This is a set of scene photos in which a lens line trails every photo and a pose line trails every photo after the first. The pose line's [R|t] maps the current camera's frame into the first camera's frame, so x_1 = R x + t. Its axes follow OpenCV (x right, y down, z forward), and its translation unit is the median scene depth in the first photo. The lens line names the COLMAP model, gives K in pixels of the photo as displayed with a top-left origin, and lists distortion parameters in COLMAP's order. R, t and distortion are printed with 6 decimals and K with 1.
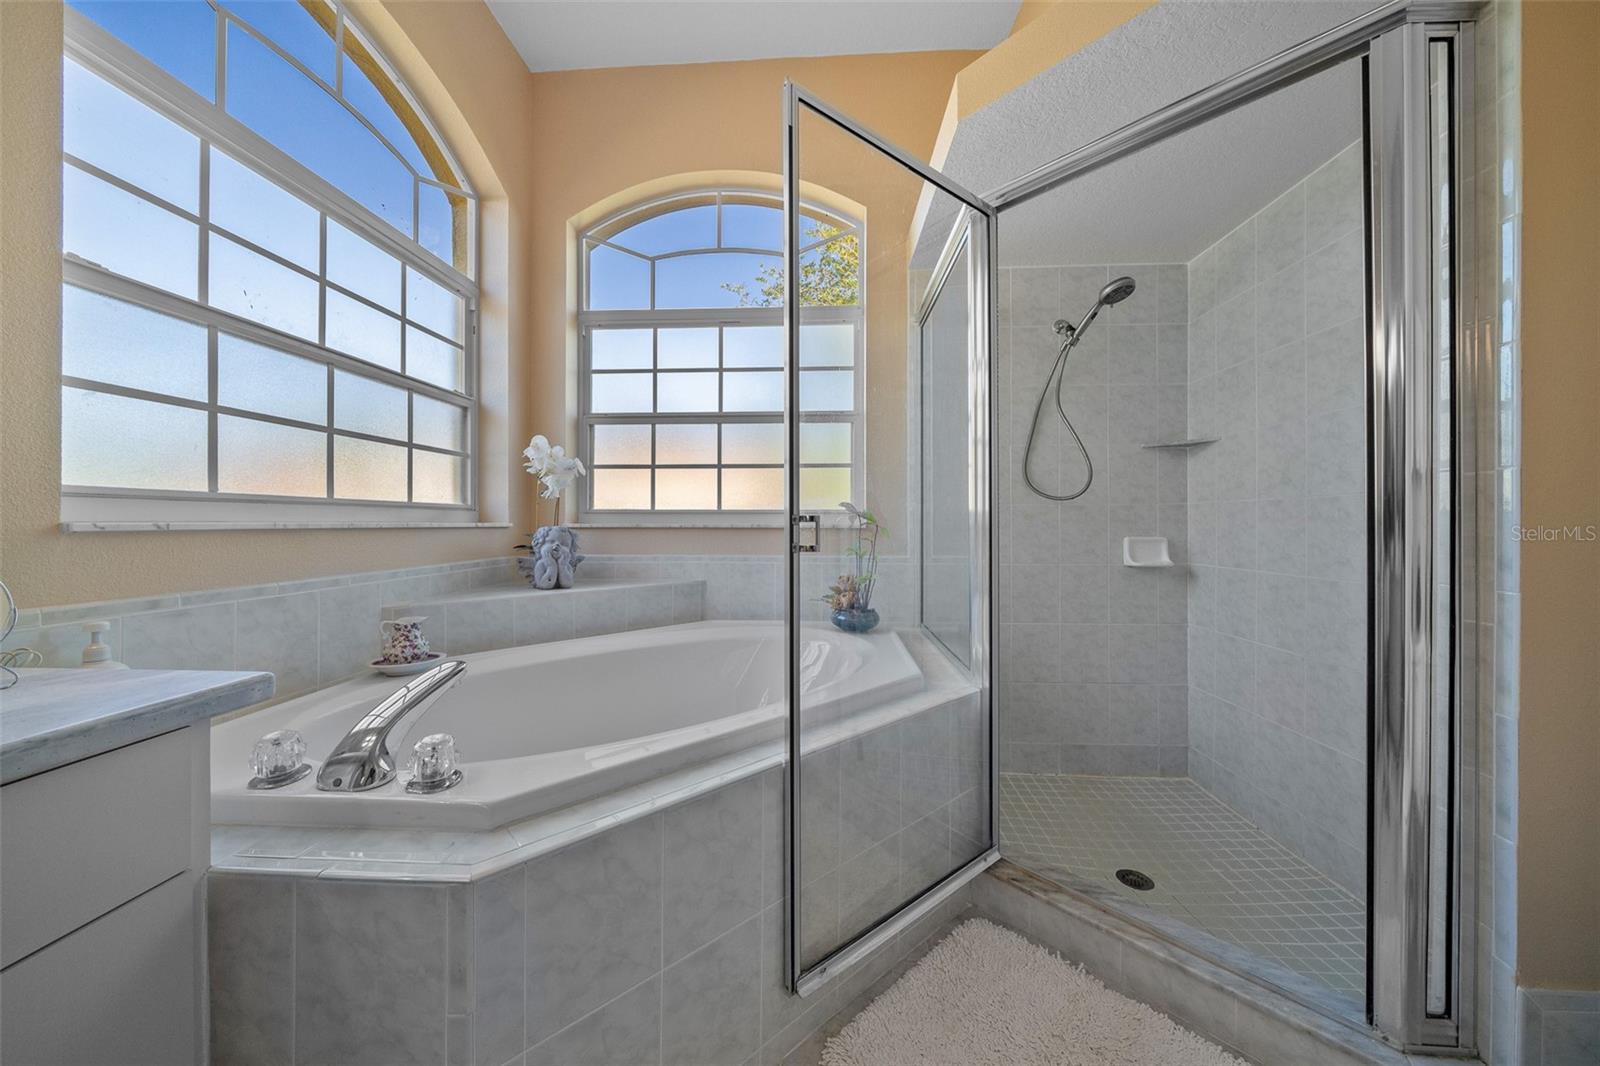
lens RADIAL K [[542.8, 0, 798.0], [0, 542.8, 533.6], [0, 0, 1]] dist [-0.008652, -0.000013]
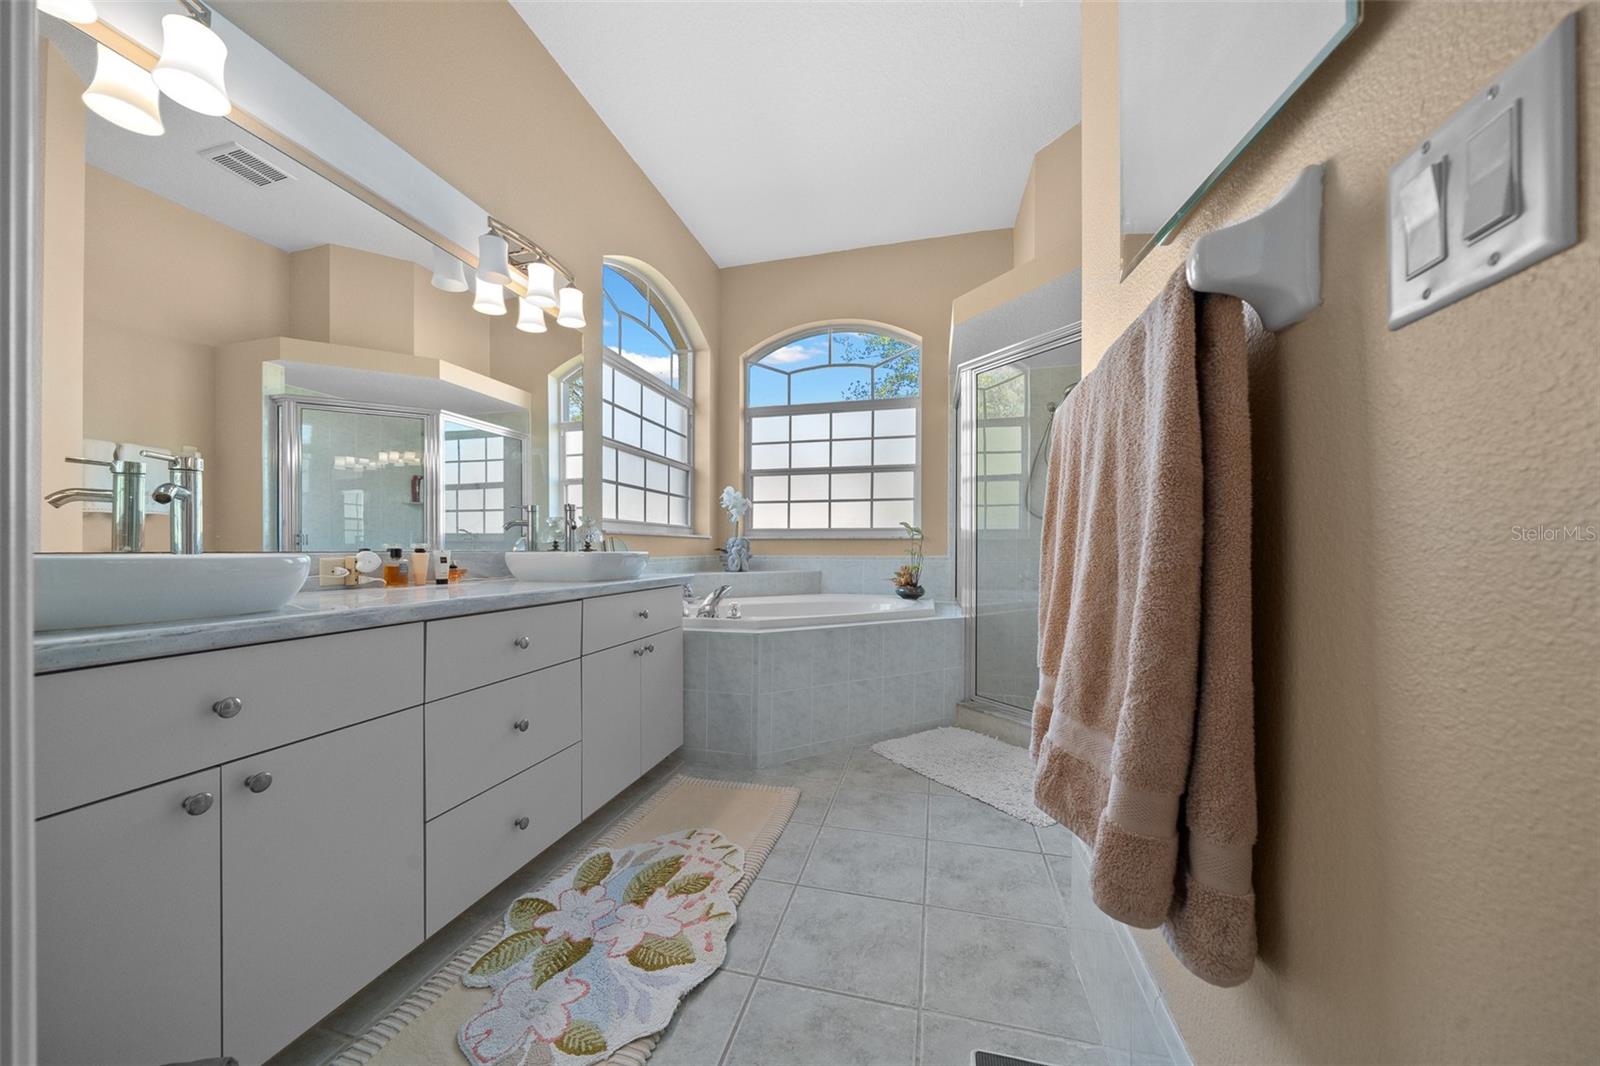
lens RADIAL K [[567.8, 0, 799.5], [0, 567.8, 537.7], [0, 0, 1]] dist [-0.010723, -0.000019]
pose [[0.982224, -0.001727, -0.187702, 0.082575], [-0.005445, 0.999275, -0.037688, 0.047873], [0.187631, 0.038040, 0.981503, -0.664251]]
